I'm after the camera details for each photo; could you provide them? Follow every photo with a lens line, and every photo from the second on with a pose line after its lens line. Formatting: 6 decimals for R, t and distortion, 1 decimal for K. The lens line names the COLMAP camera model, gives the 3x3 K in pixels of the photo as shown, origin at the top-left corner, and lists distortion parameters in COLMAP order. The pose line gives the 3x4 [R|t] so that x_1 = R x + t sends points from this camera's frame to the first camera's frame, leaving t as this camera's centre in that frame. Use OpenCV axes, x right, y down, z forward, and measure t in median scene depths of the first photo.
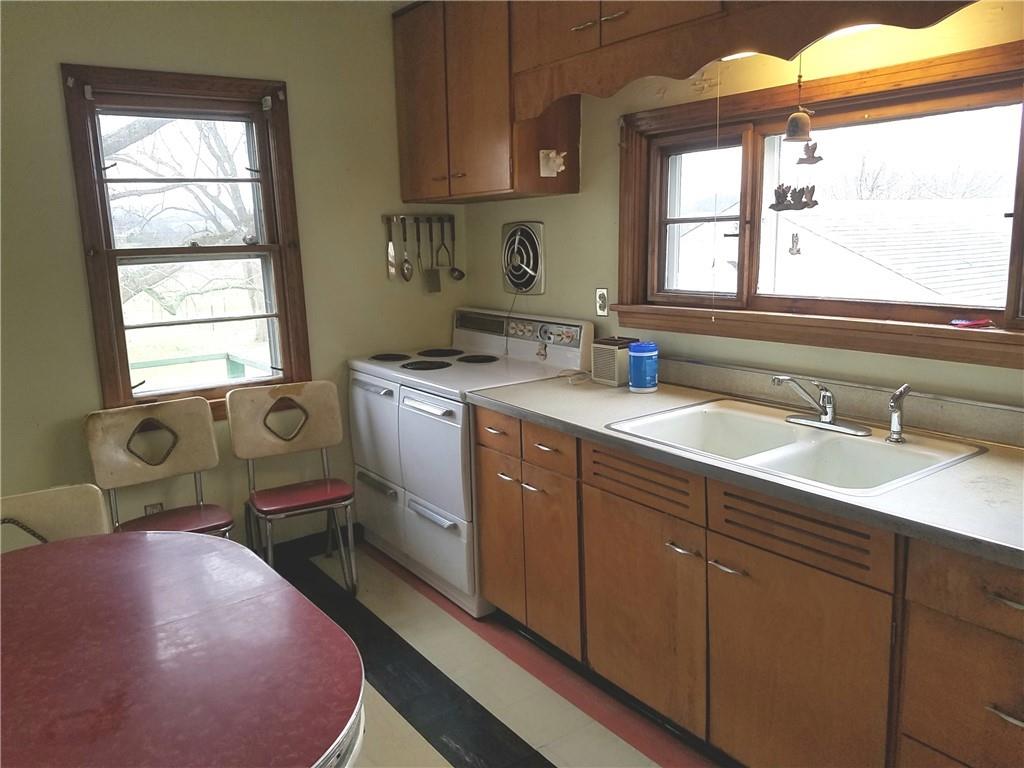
lens RADIAL K [[792.8, 0, 517.1], [0, 792.8, 378.1], [0, 0, 1]] dist [-0.006309, -0.028431]
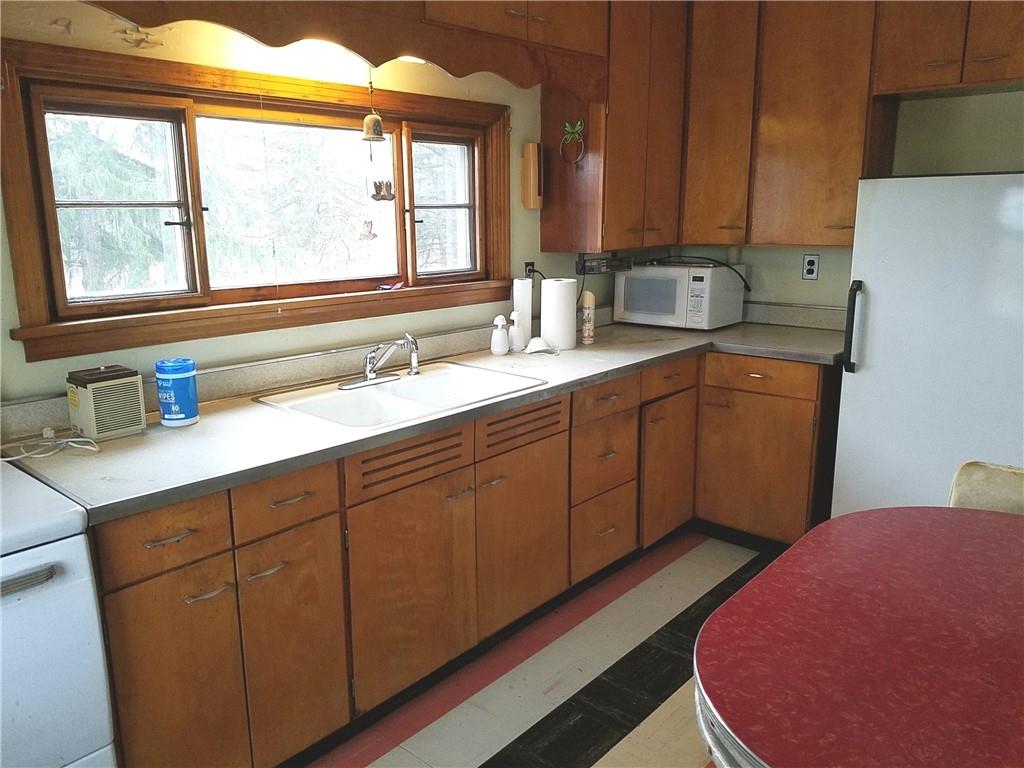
lens RADIAL K [[792.8, 0, 516.9], [0, 792.8, 392.6], [0, 0, 1]] dist [-0.006309, -0.028431]
pose [[-0.262887, -0.175485, 0.948734, -0.826796], [0.192673, 0.953966, 0.229841, -0.162251], [-0.945393, 0.243217, -0.216974, 1.086318]]
